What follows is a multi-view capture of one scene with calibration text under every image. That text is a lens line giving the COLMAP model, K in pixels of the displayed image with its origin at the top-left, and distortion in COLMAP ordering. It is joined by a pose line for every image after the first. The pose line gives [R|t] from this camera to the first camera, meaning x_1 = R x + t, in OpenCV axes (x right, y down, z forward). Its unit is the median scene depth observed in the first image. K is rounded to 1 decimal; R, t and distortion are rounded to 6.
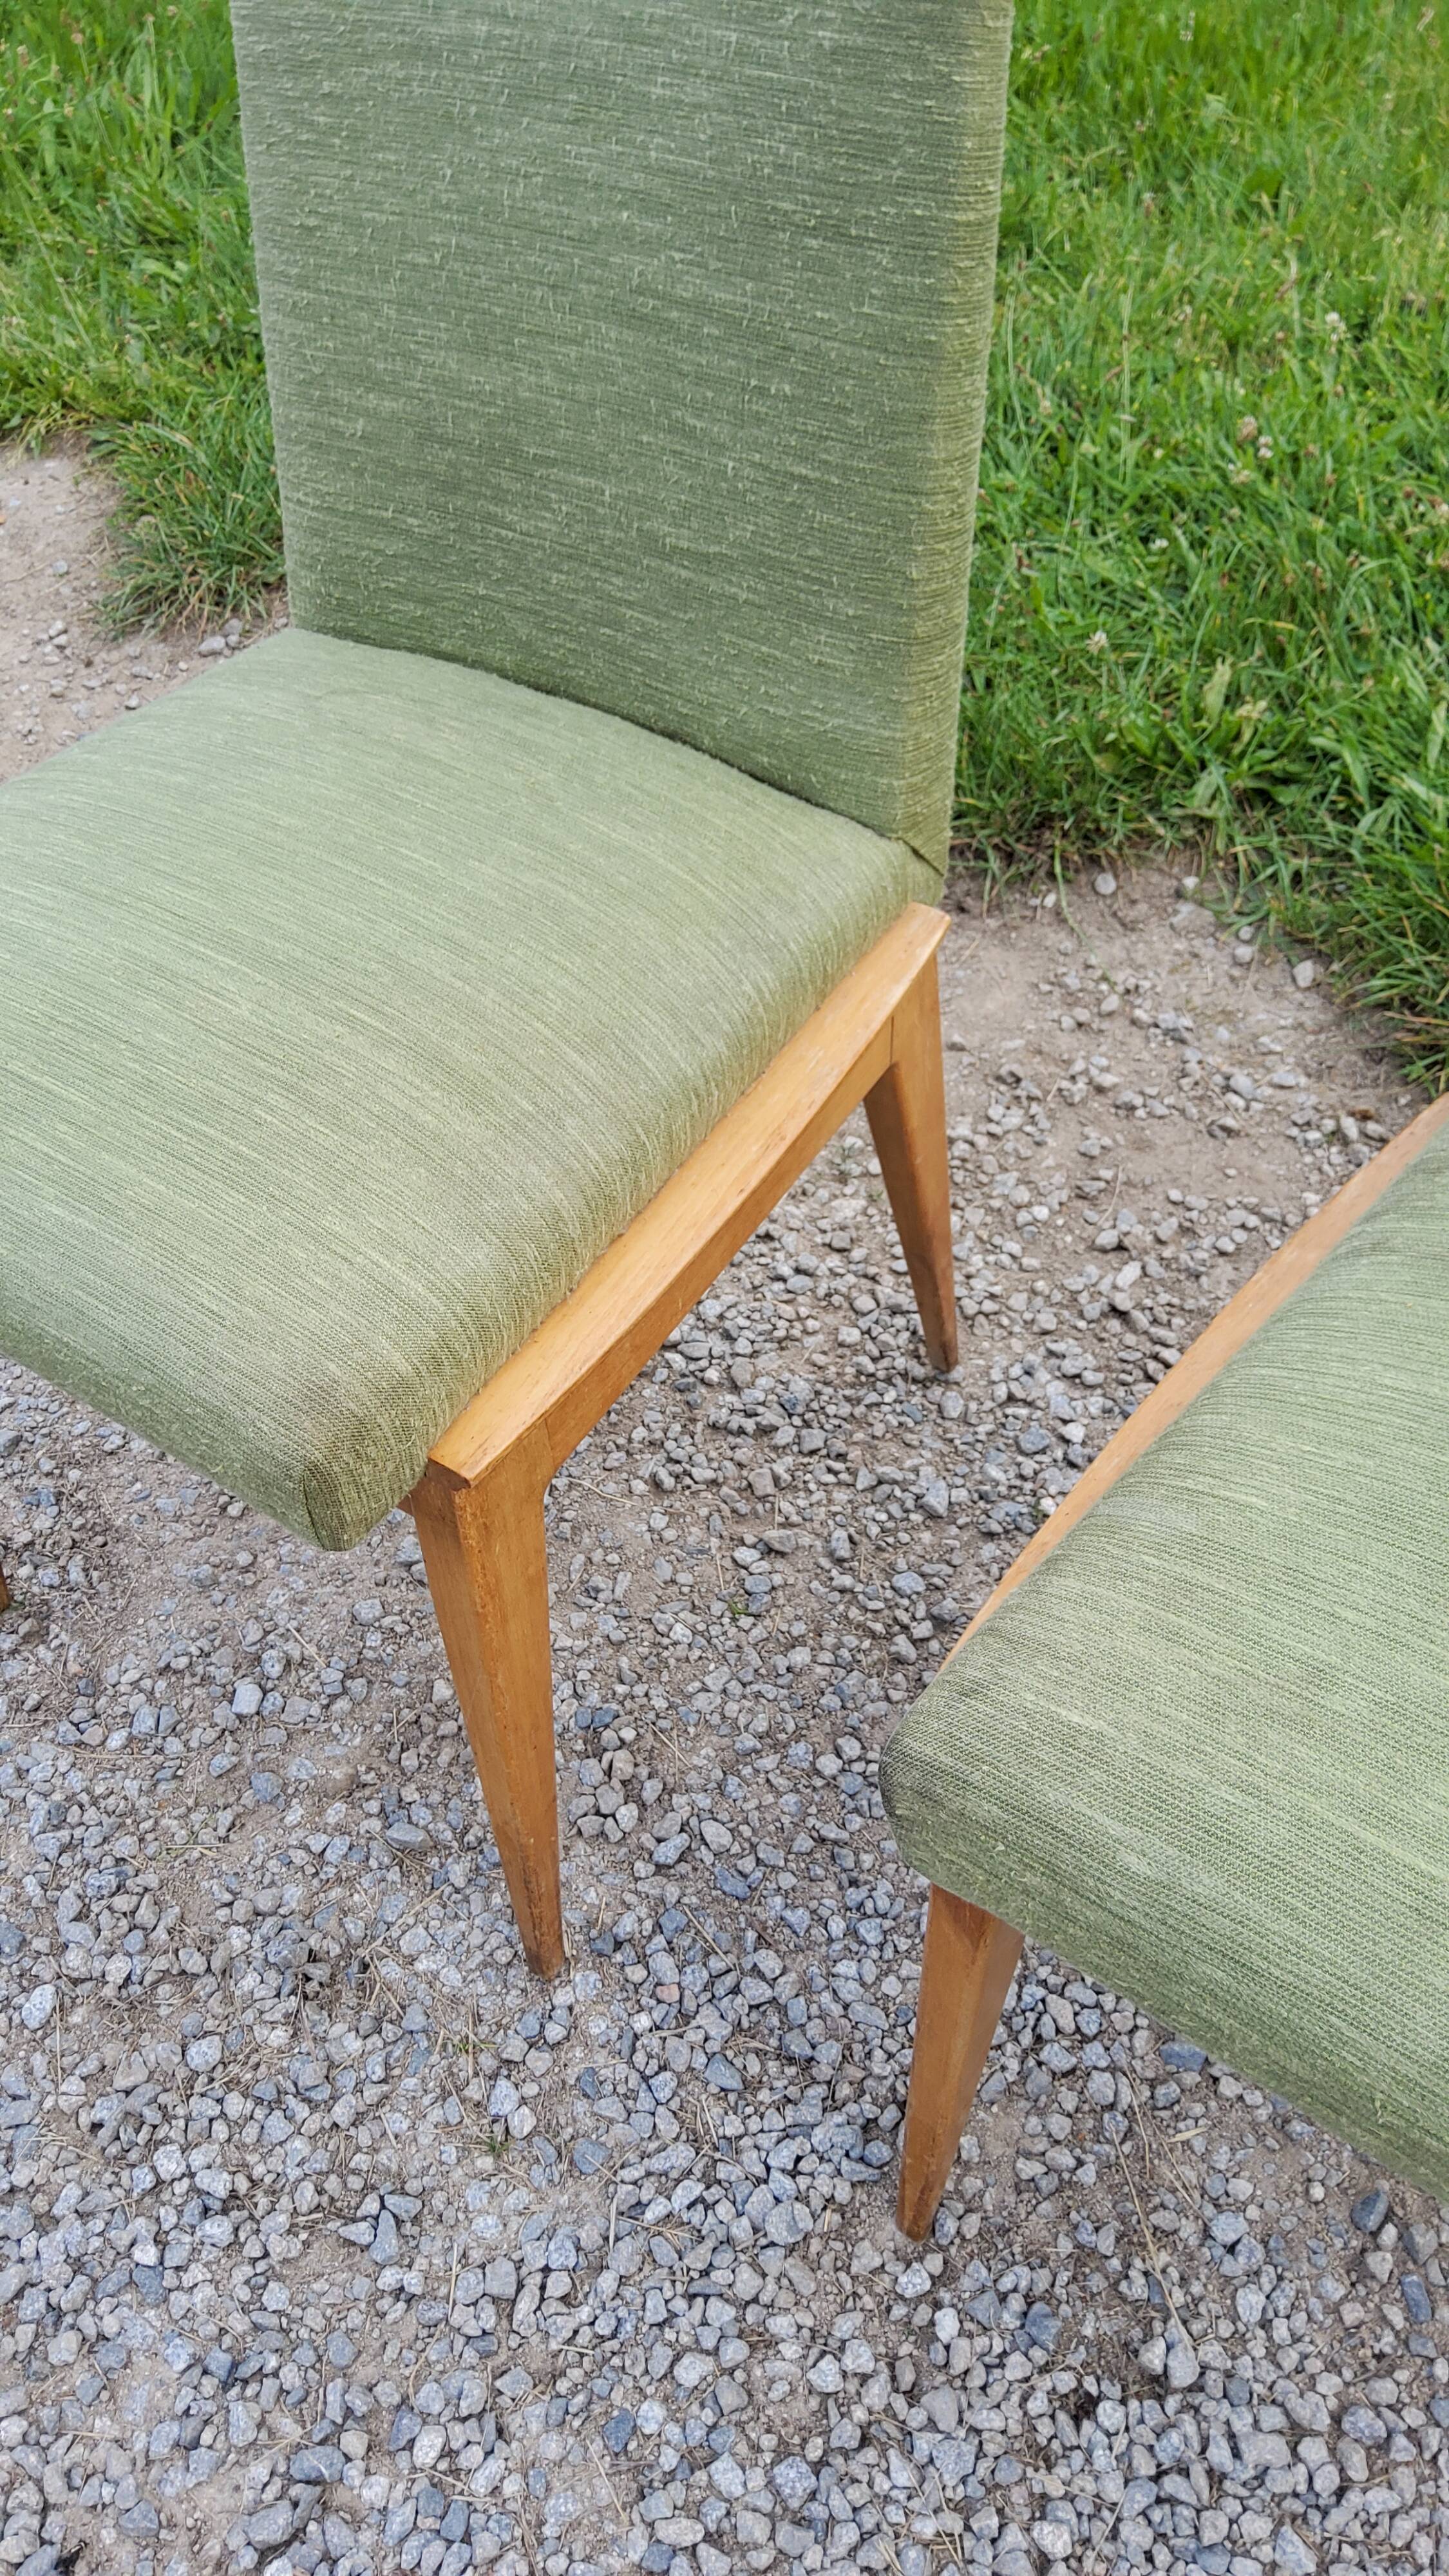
lens RADIAL K [[1942.9, 0, 733.0], [0, 1942.9, 1275.7], [0, 0, 1]] dist [0.108605, -0.224122]
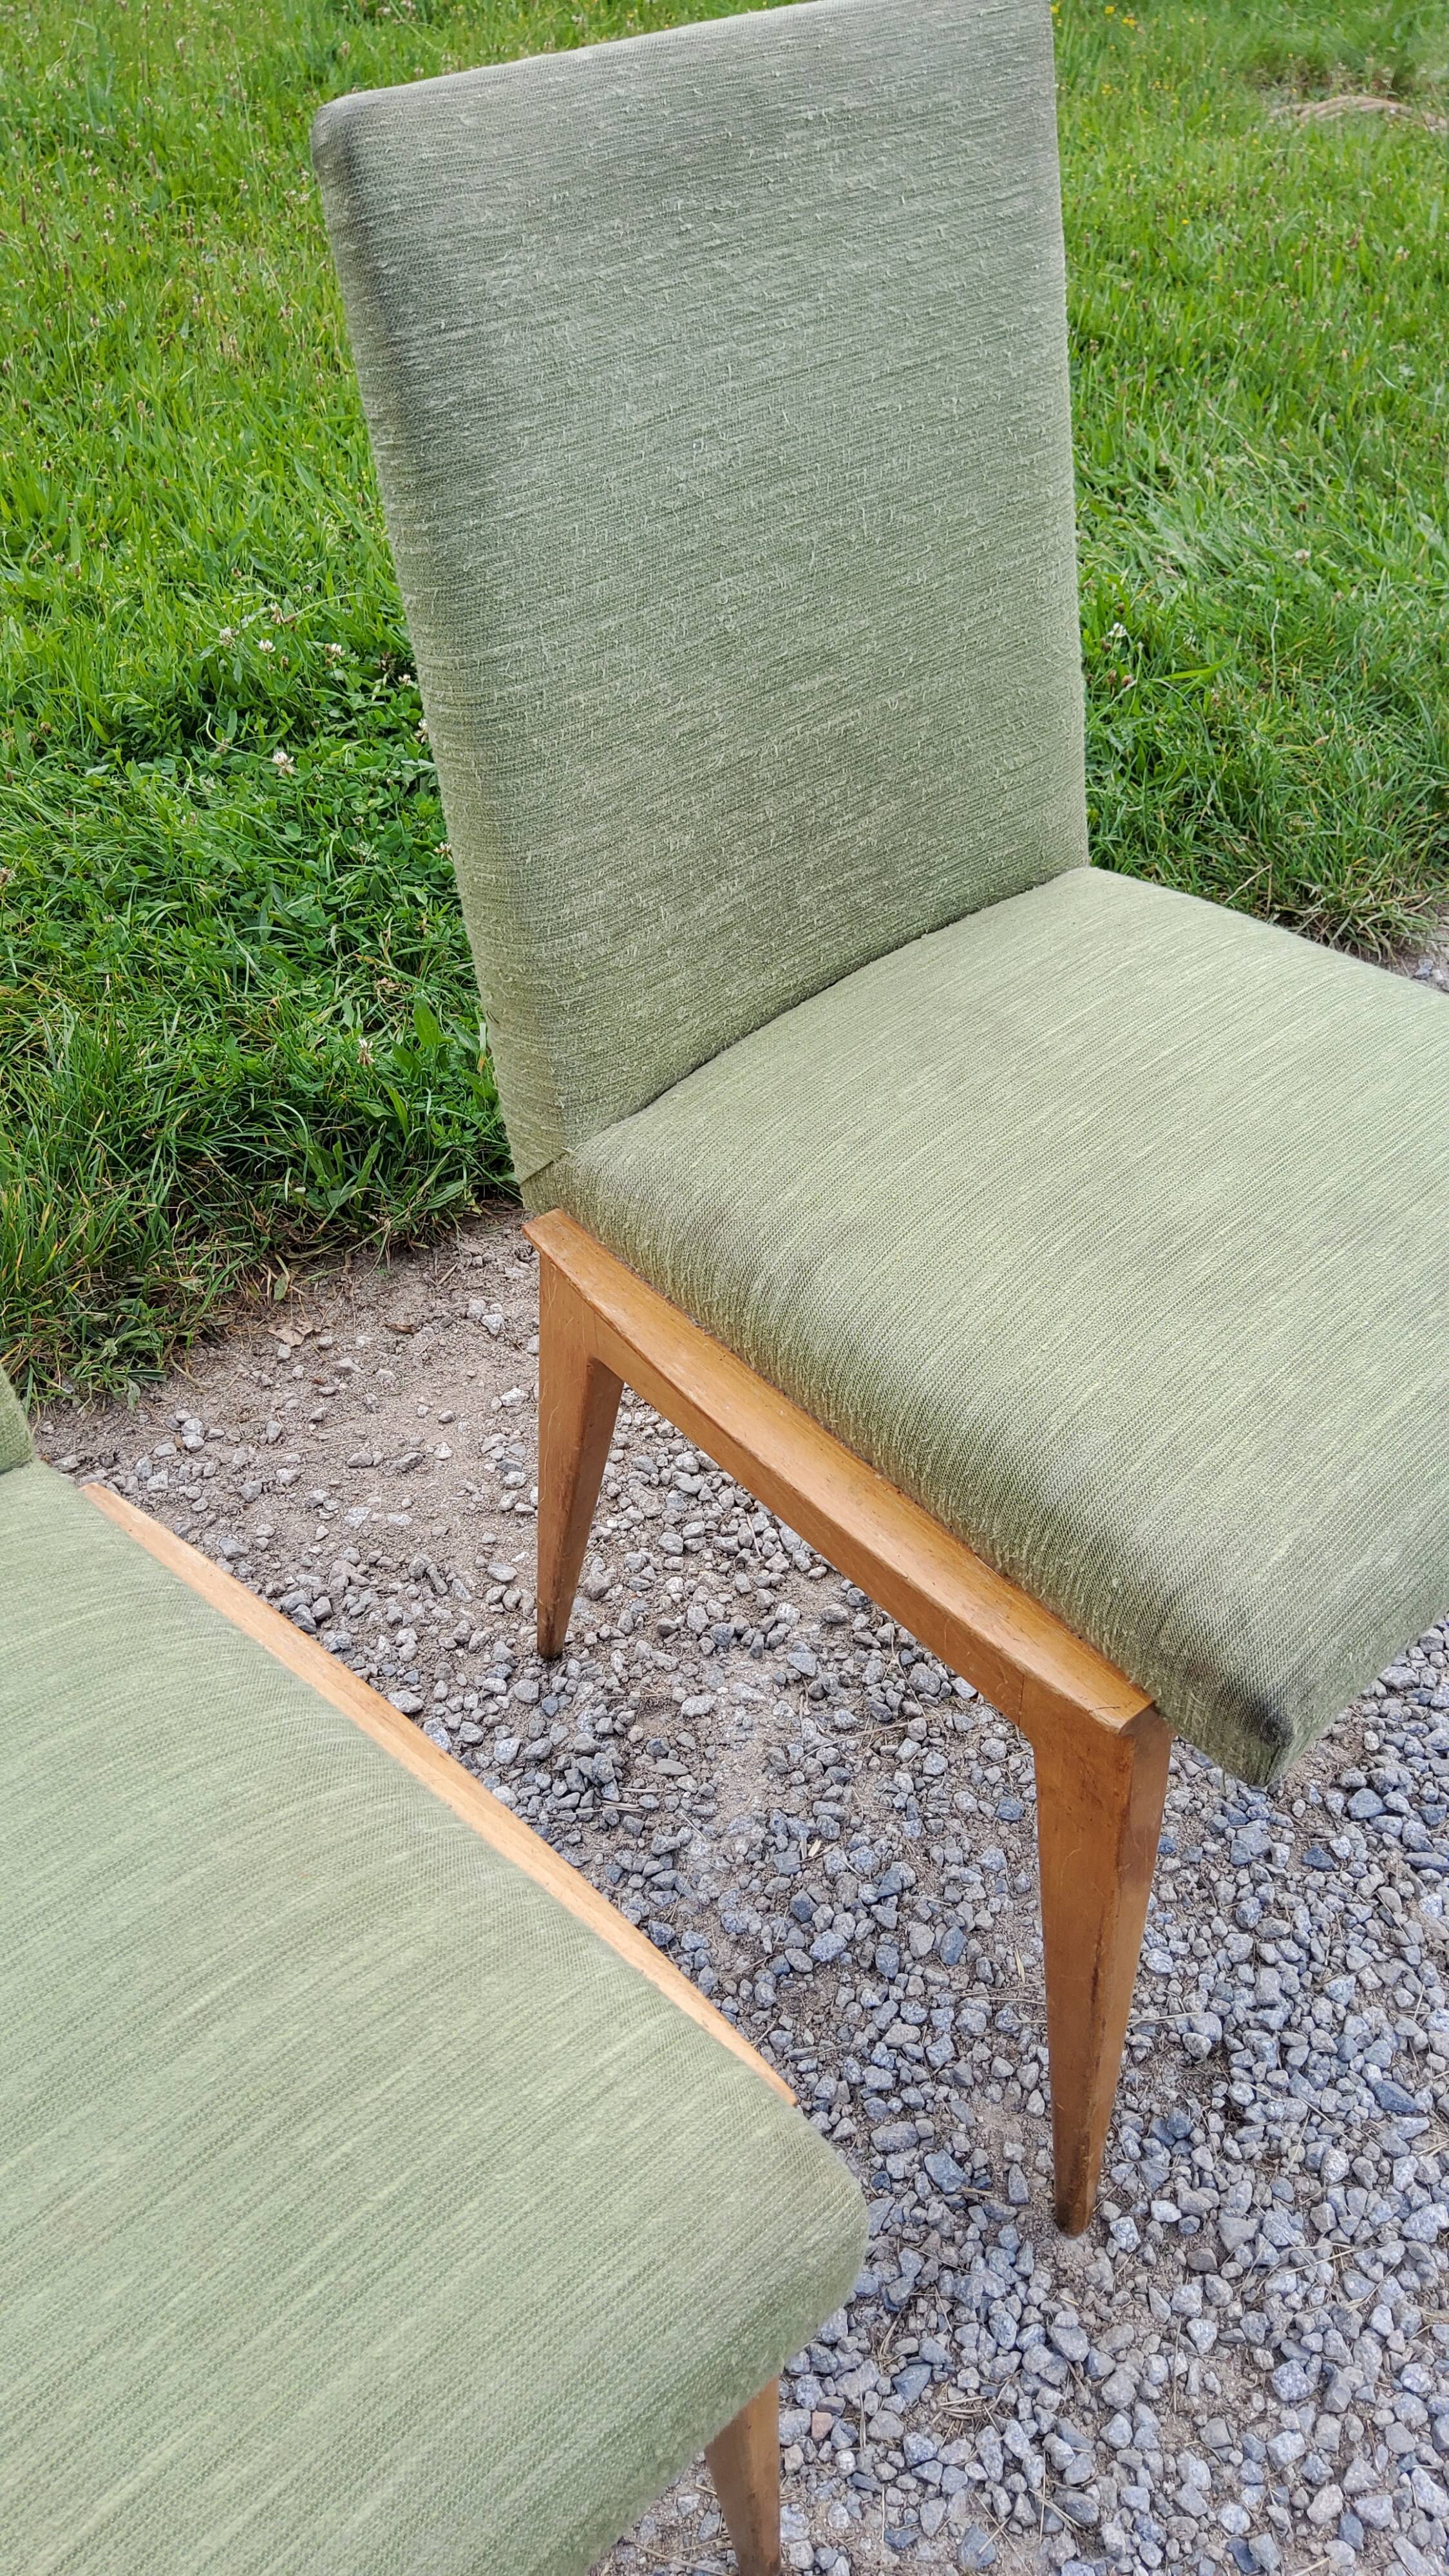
lens RADIAL K [[1928.7, 0, 732.4], [0, 1928.7, 1279.3], [0, 0, 1]] dist [0.091531, -0.177817]
pose [[0.188447, -0.618147, 0.763139, -0.407990], [0.708515, 0.623669, 0.330218, -0.301683], [-0.680069, 0.478467, 0.555495, 0.266030]]
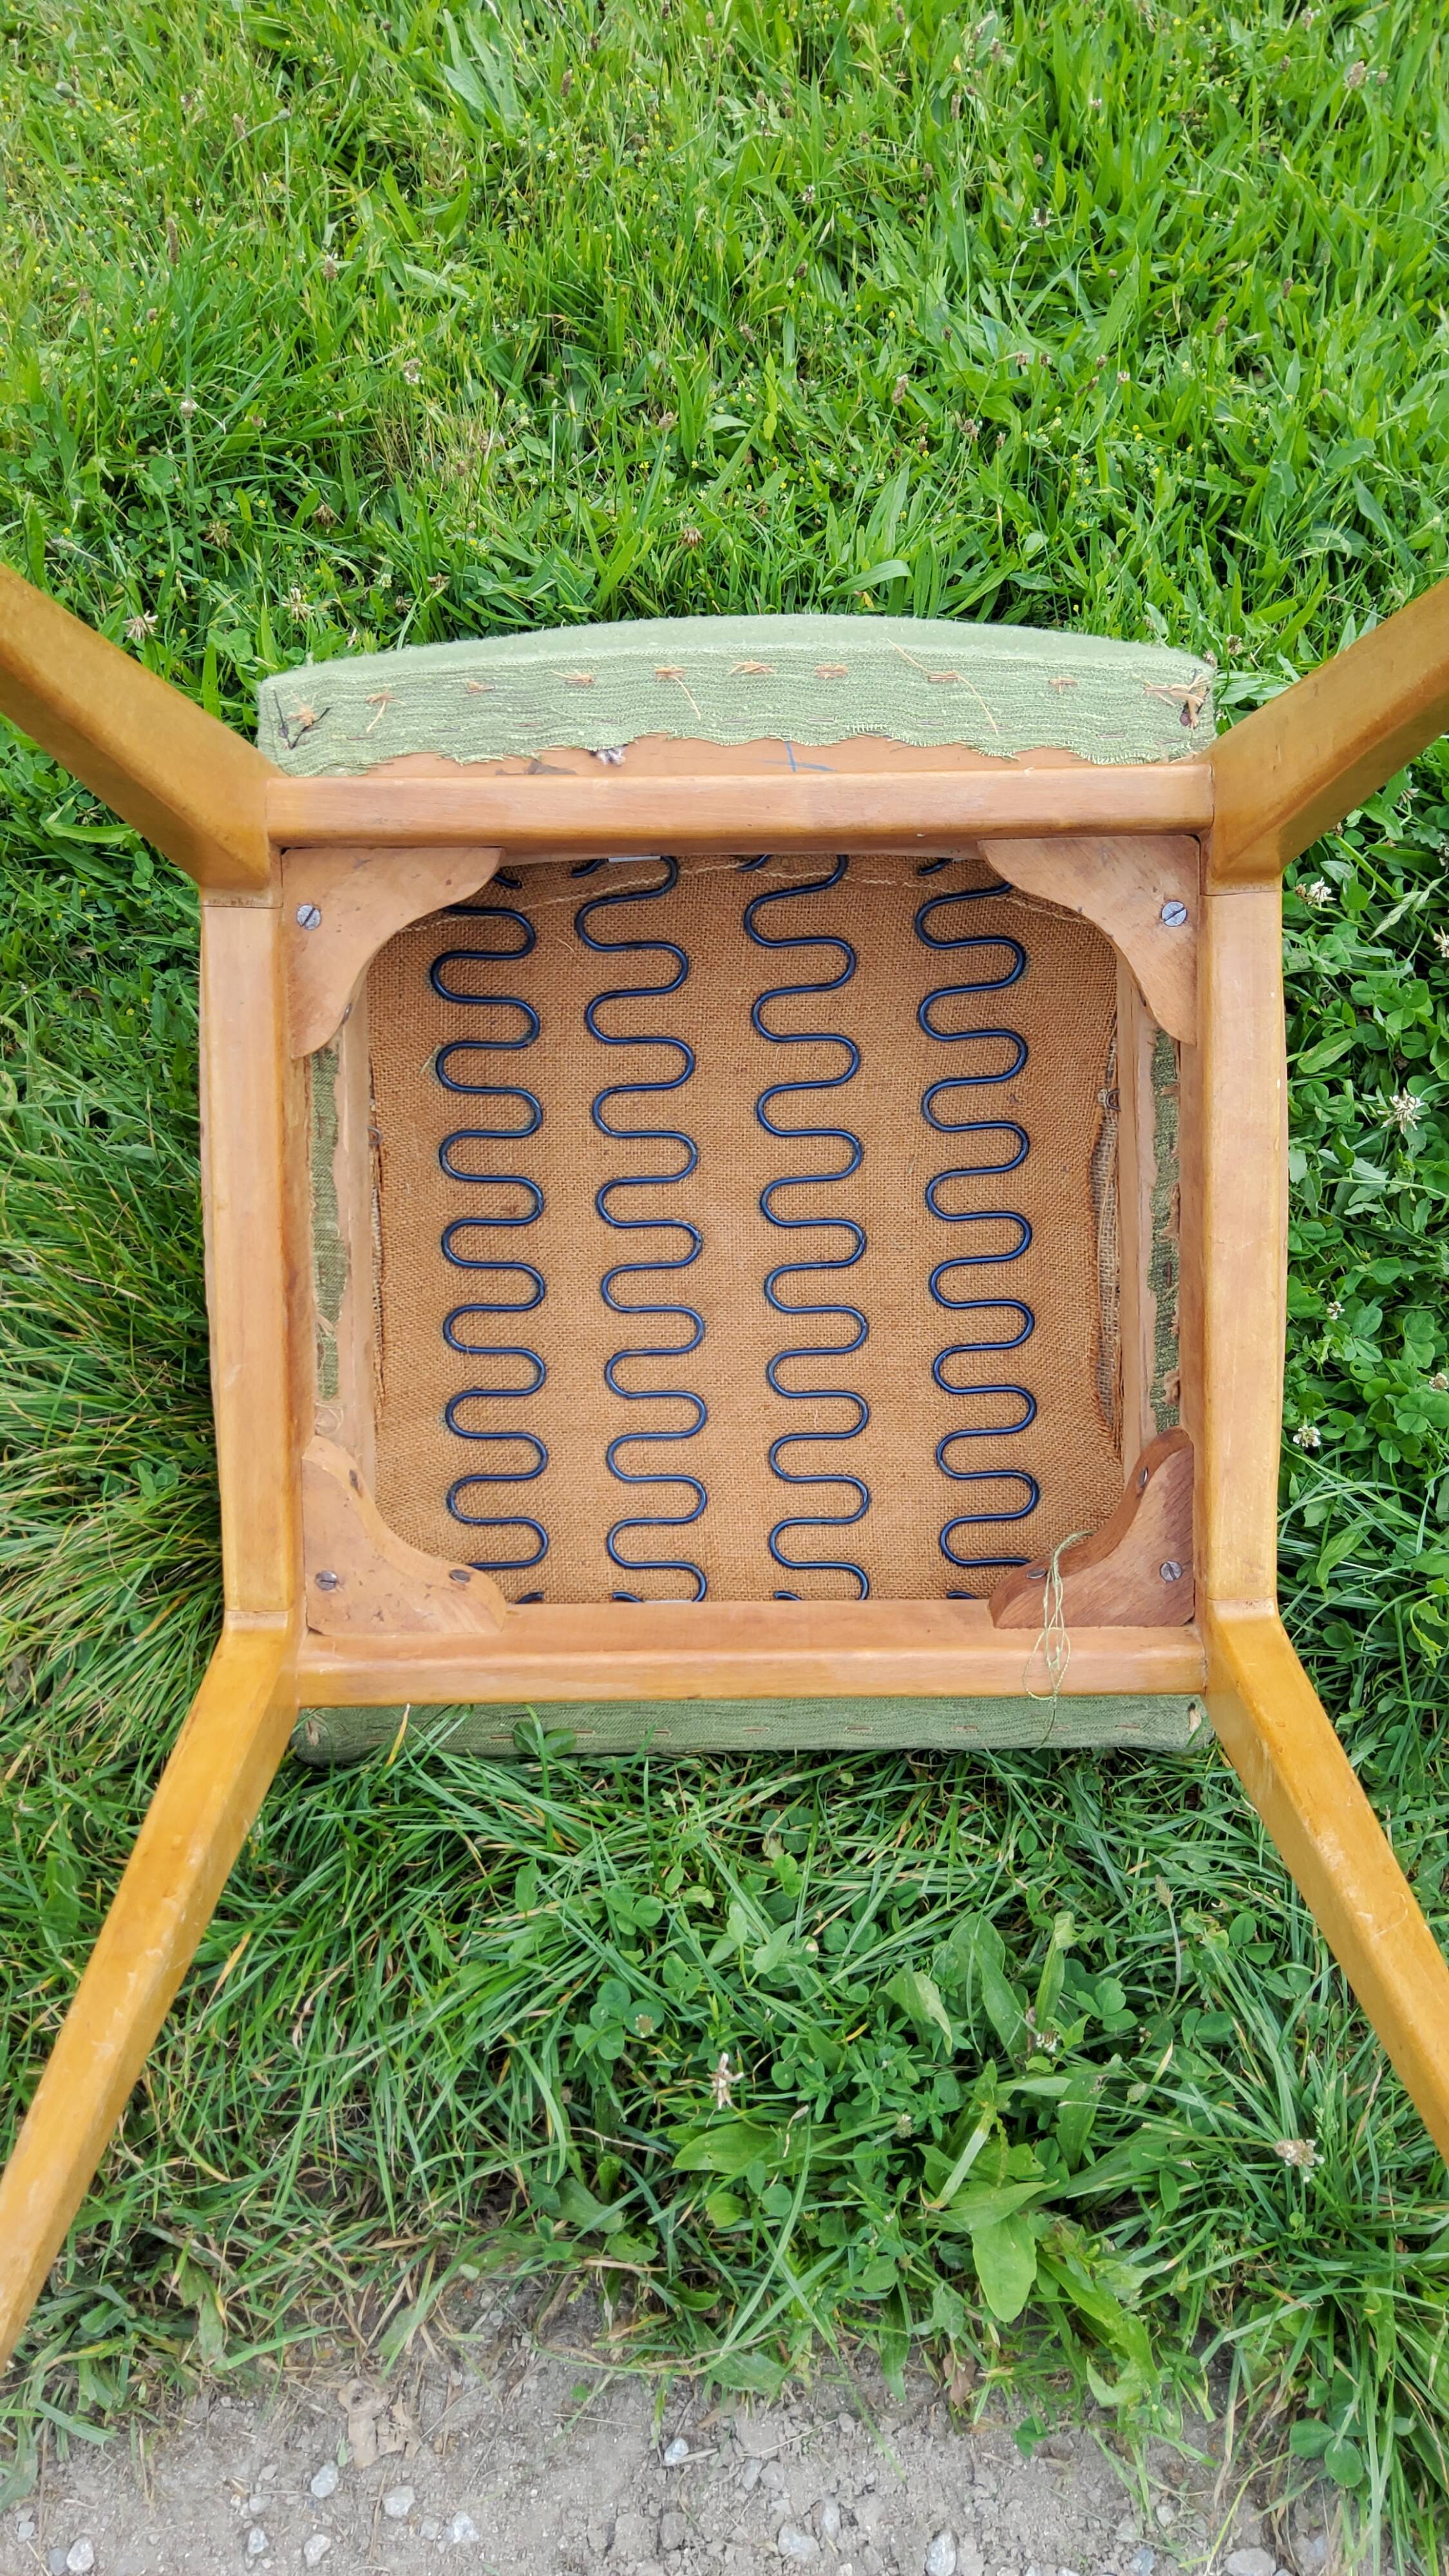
lens RADIAL K [[1915.9, 0, 735.3], [0, 1915.9, 1291.0], [0, 0, 1]] dist [0.092519, -0.169754]
pose [[0.758991, -0.554694, 0.340949, 0.725484], [0.472896, 0.829579, 0.296931, -0.586966], [-0.447550, -0.064134, 0.891956, 0.575453]]
